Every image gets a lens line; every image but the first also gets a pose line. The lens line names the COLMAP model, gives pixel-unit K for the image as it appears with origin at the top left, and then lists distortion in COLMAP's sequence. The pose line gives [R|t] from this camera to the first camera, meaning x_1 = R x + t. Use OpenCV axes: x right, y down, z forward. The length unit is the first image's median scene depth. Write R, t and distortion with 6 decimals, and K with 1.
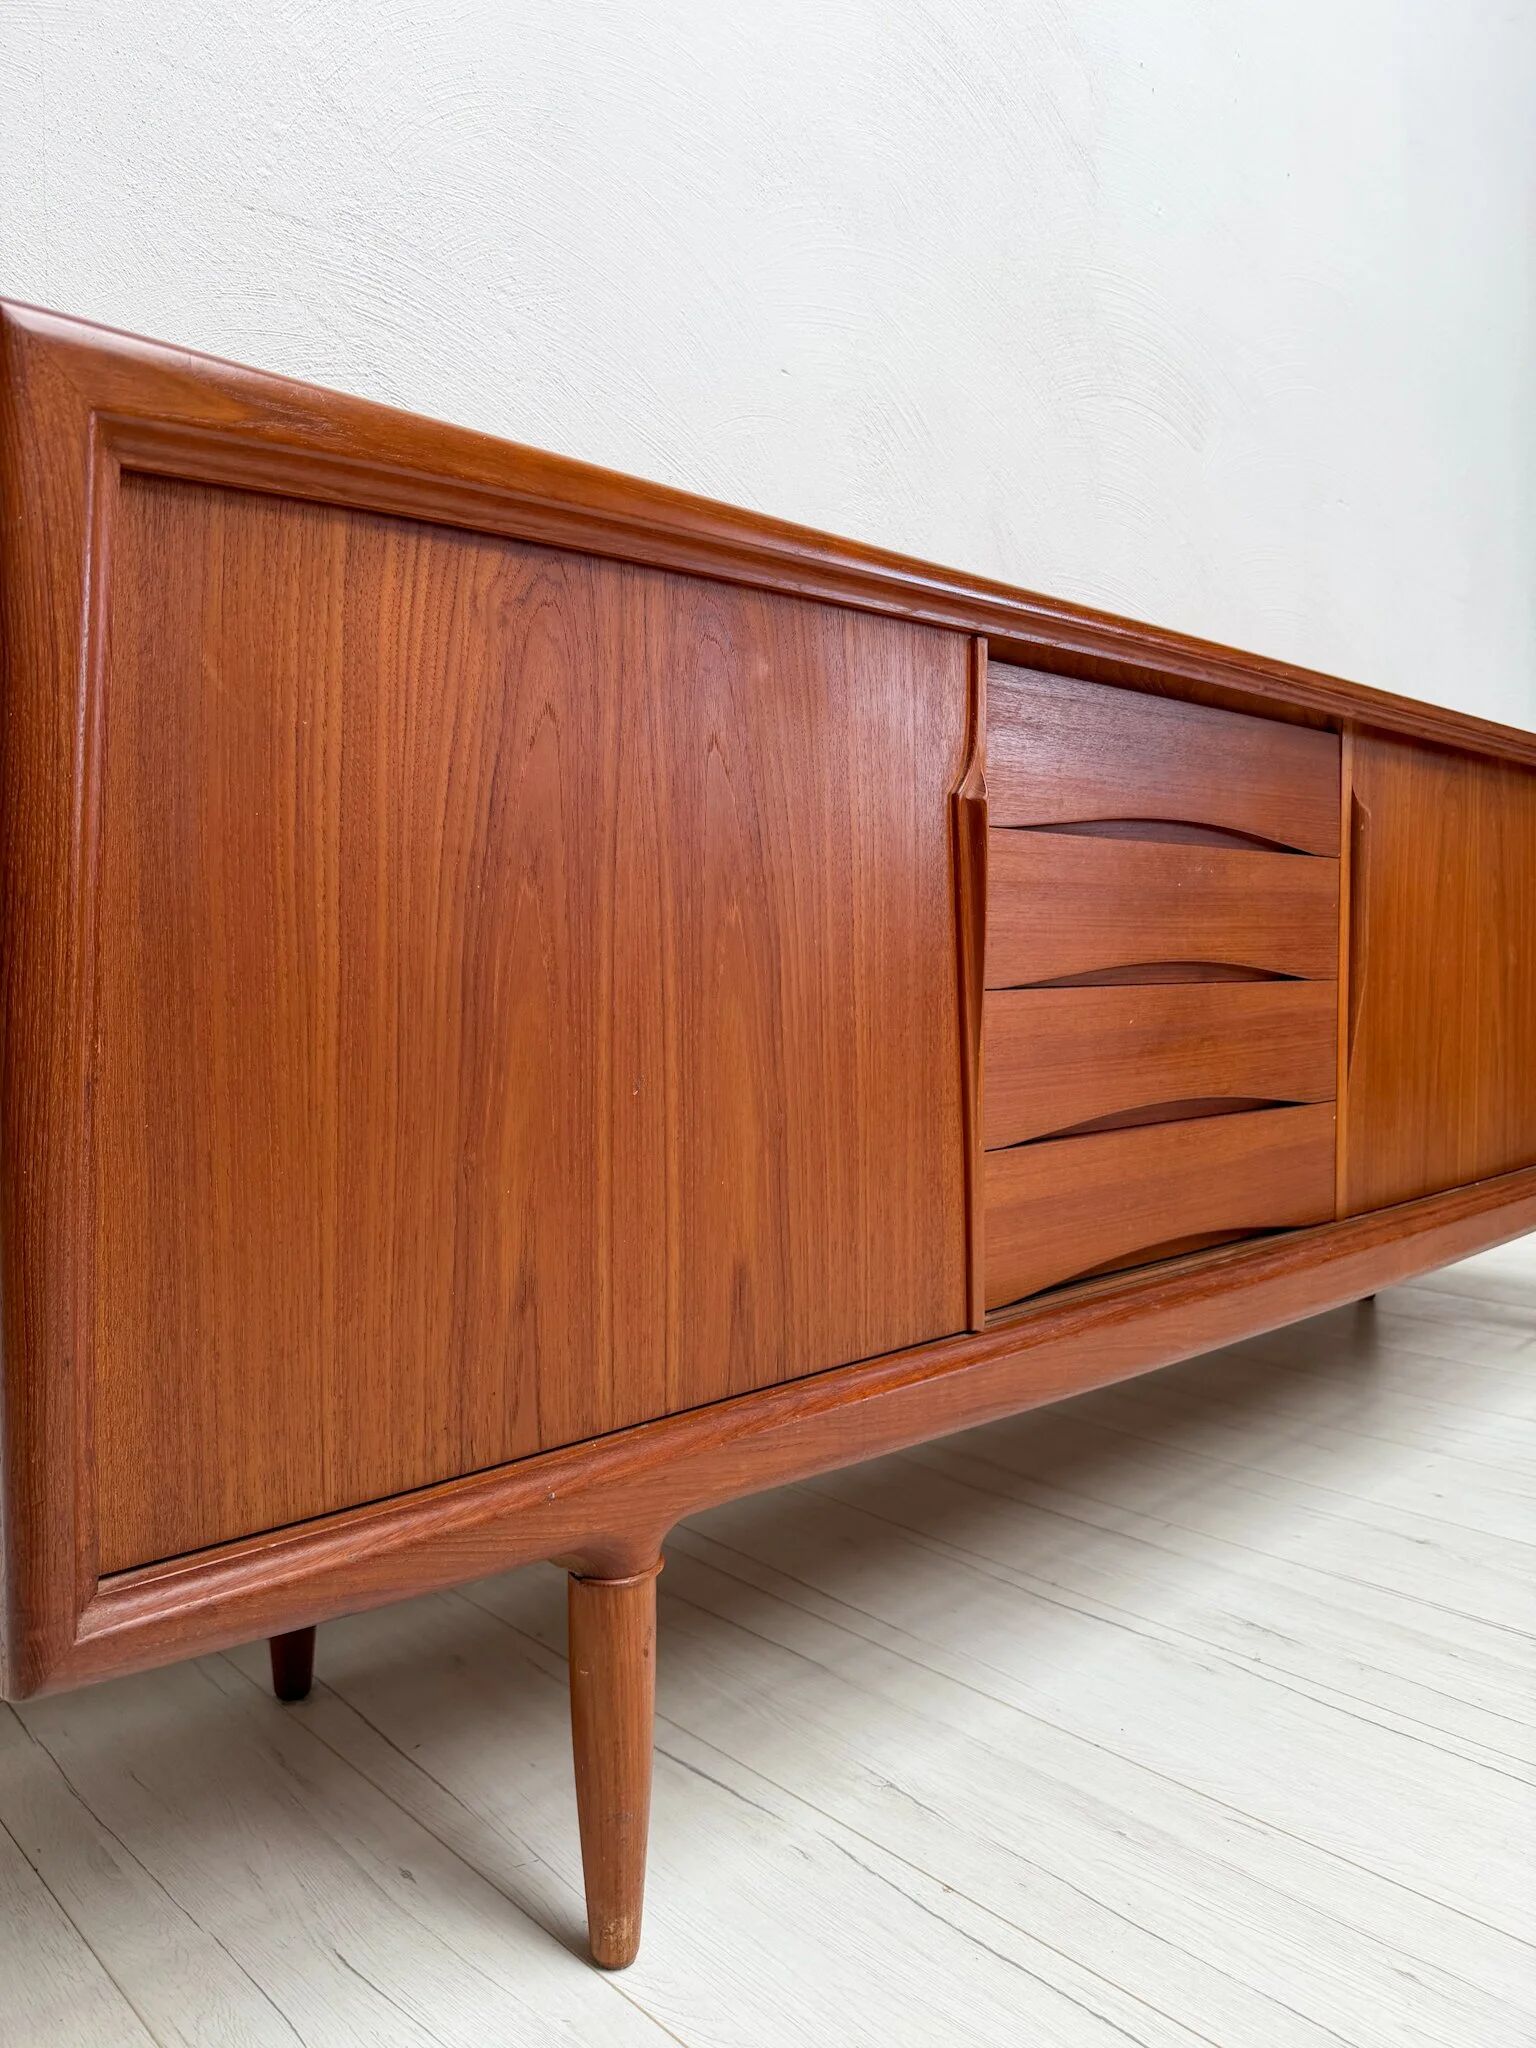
lens RADIAL K [[1475.0, 0, 771.6], [0, 1475.0, 1011.2], [0, 0, 1]] dist [0.020300, -0.035401]
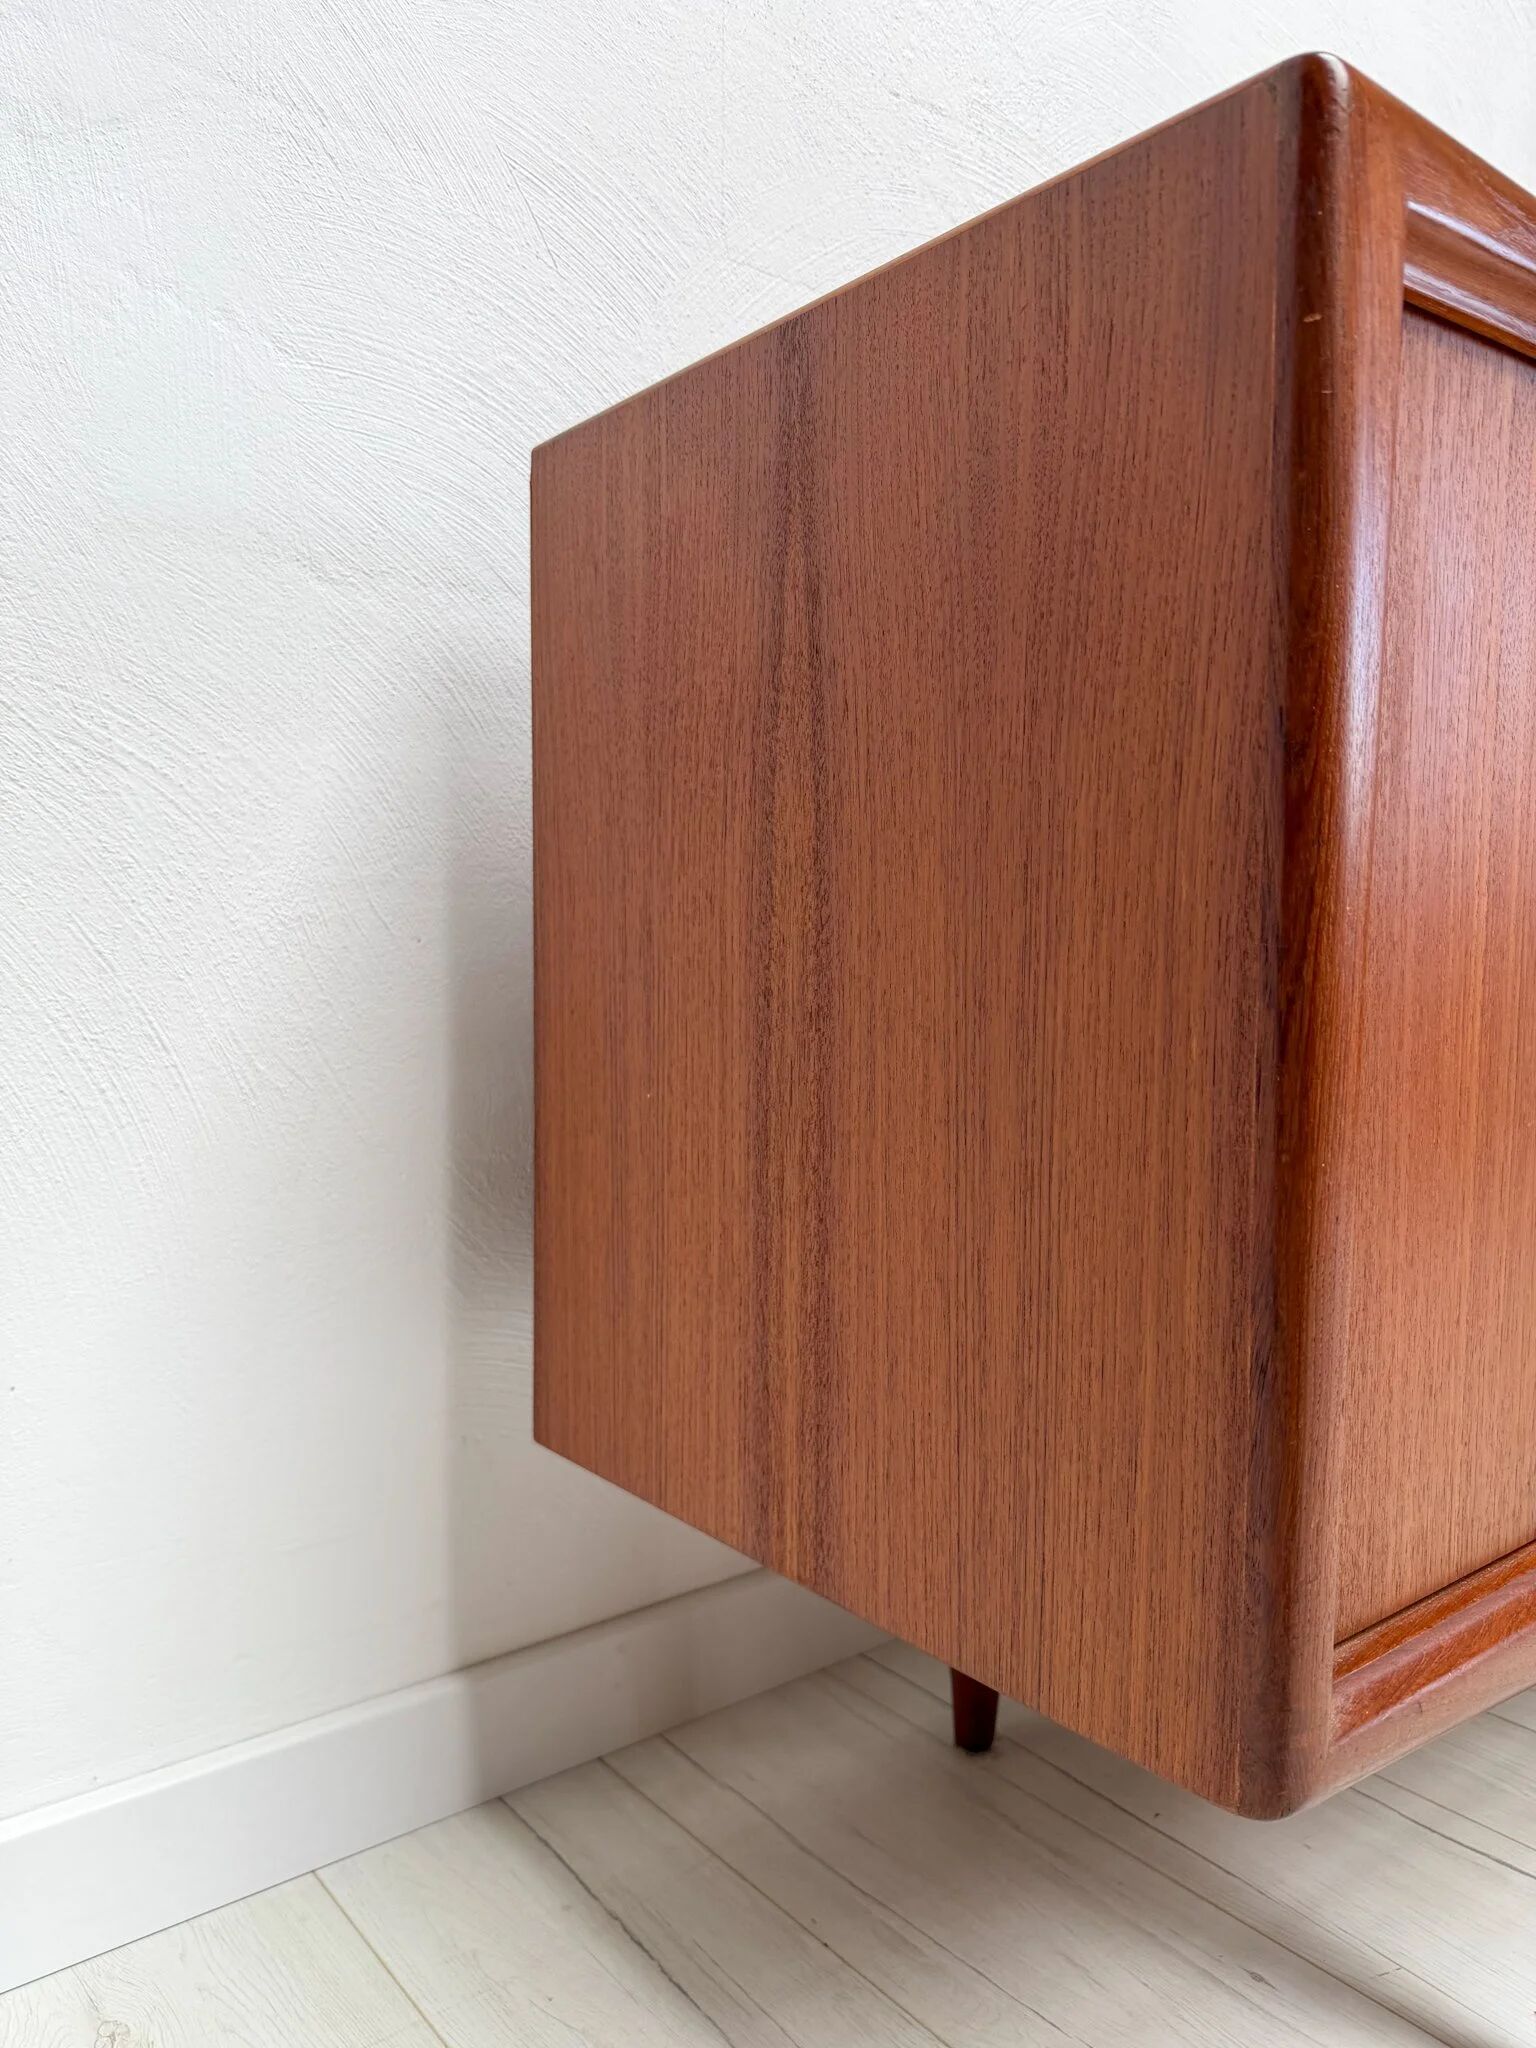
lens RADIAL K [[1475.0, 0, 759.0], [0, 1475.0, 1027.0], [0, 0, 1]] dist [0.020300, -0.035401]
pose [[0.996629, 0.019543, -0.079680, -0.484558], [-0.018482, 0.999731, 0.014028, 0.019402], [0.079932, -0.012508, 0.996722, 0.120457]]
